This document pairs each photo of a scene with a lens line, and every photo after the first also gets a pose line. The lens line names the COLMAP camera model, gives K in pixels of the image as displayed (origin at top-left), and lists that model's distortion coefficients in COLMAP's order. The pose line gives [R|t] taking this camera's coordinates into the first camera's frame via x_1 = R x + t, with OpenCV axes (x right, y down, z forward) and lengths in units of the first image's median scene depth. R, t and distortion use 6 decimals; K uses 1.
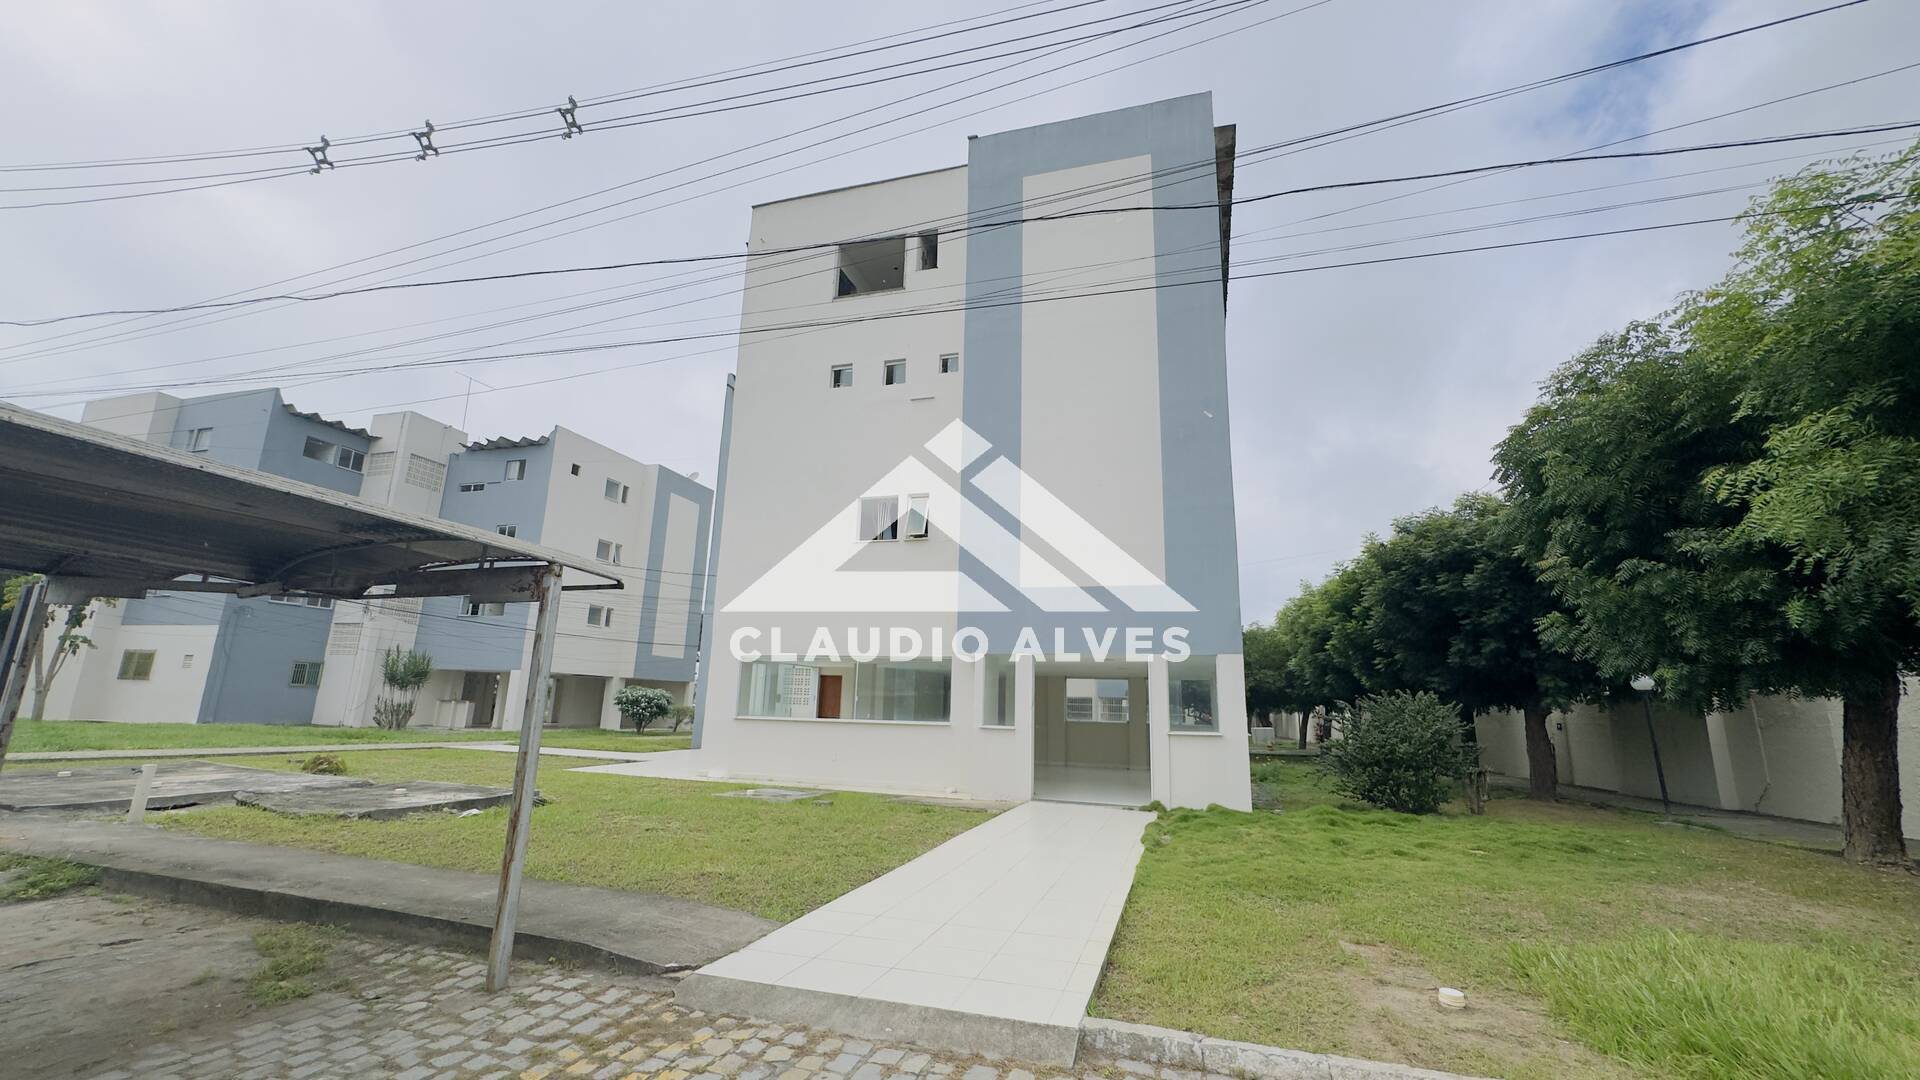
lens RADIAL K [[761.0, 0, 957.8], [0, 761.0, 538.7], [0, 0, 1]] dist [-0.002612, 0.000079]
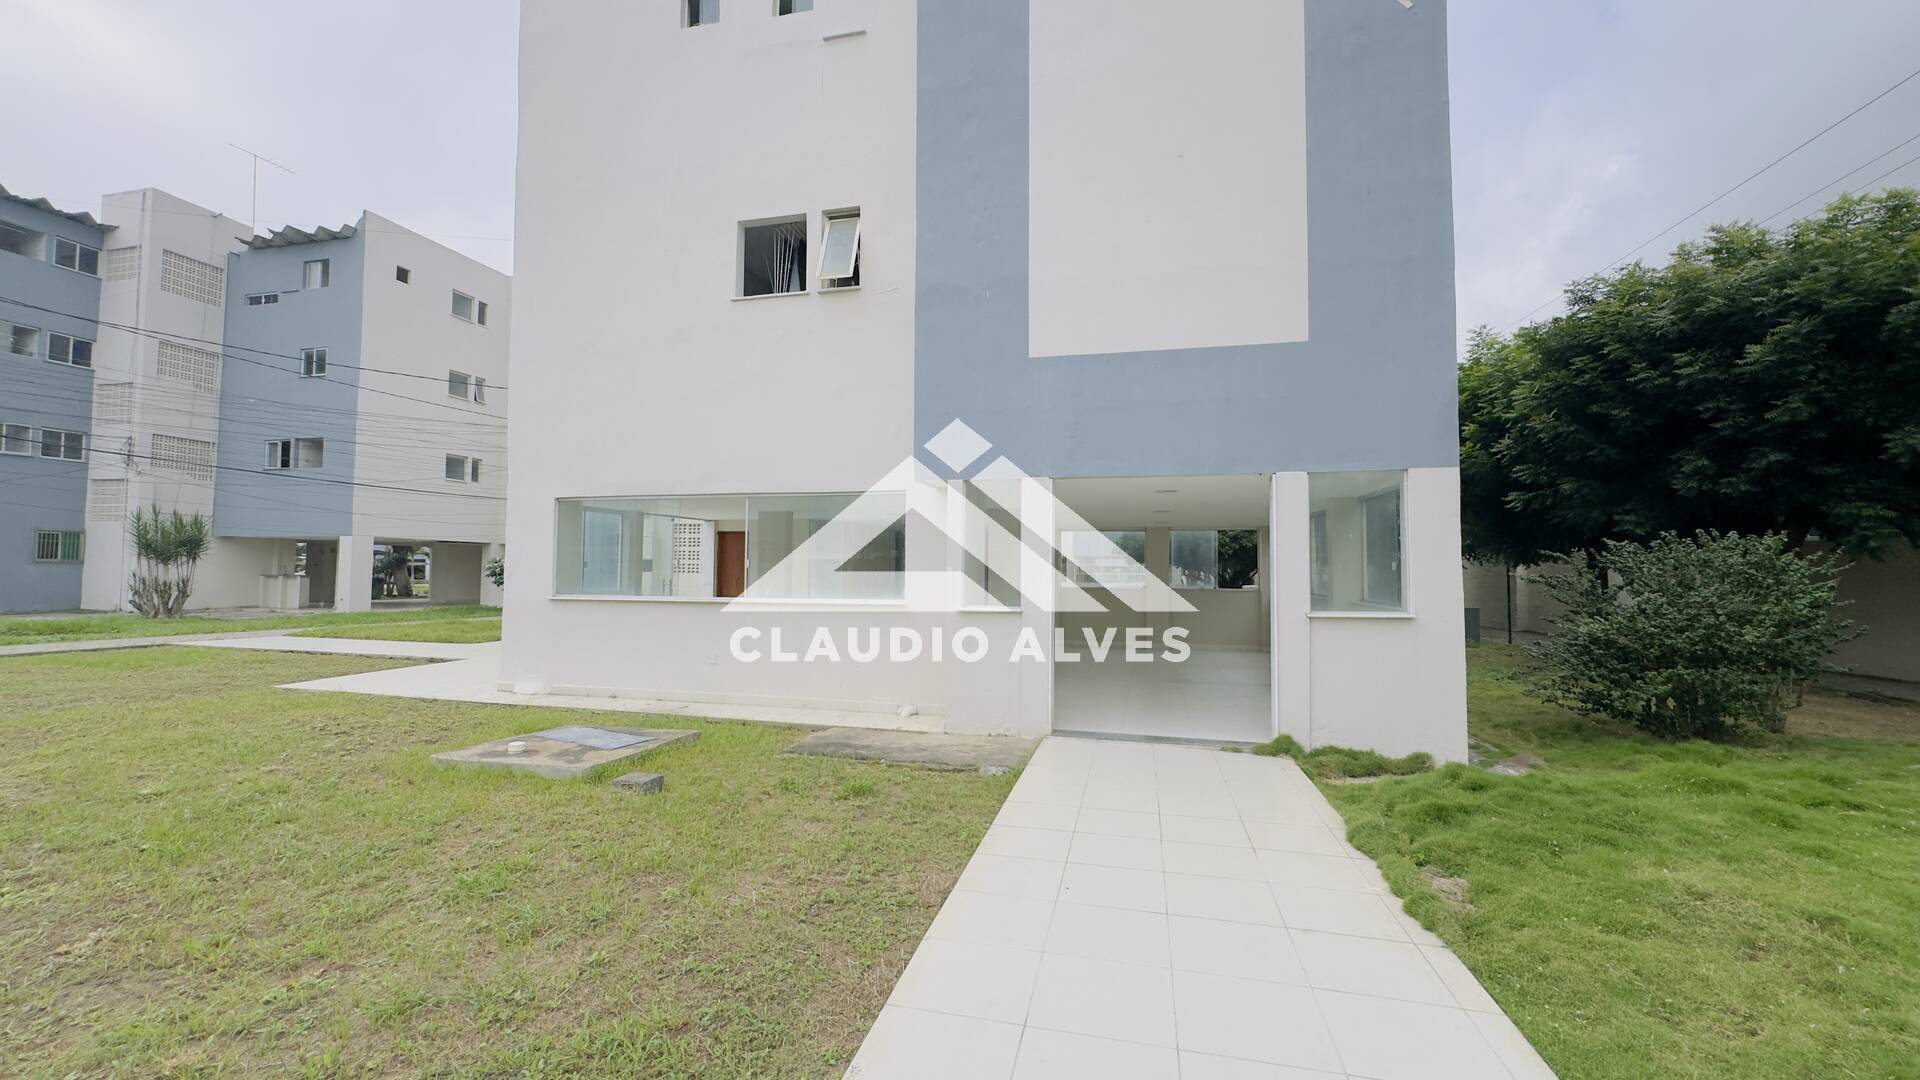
lens RADIAL K [[761.0, 0, 953.4], [0, 761.0, 545.3], [0, 0, 1]] dist [-0.002612, 0.000079]
pose [[0.998319, -0.018574, 0.054910, -0.003795], [0.008034, 0.982468, 0.186257, 0.078443], [-0.057407, -0.185503, 0.980965, 0.371367]]
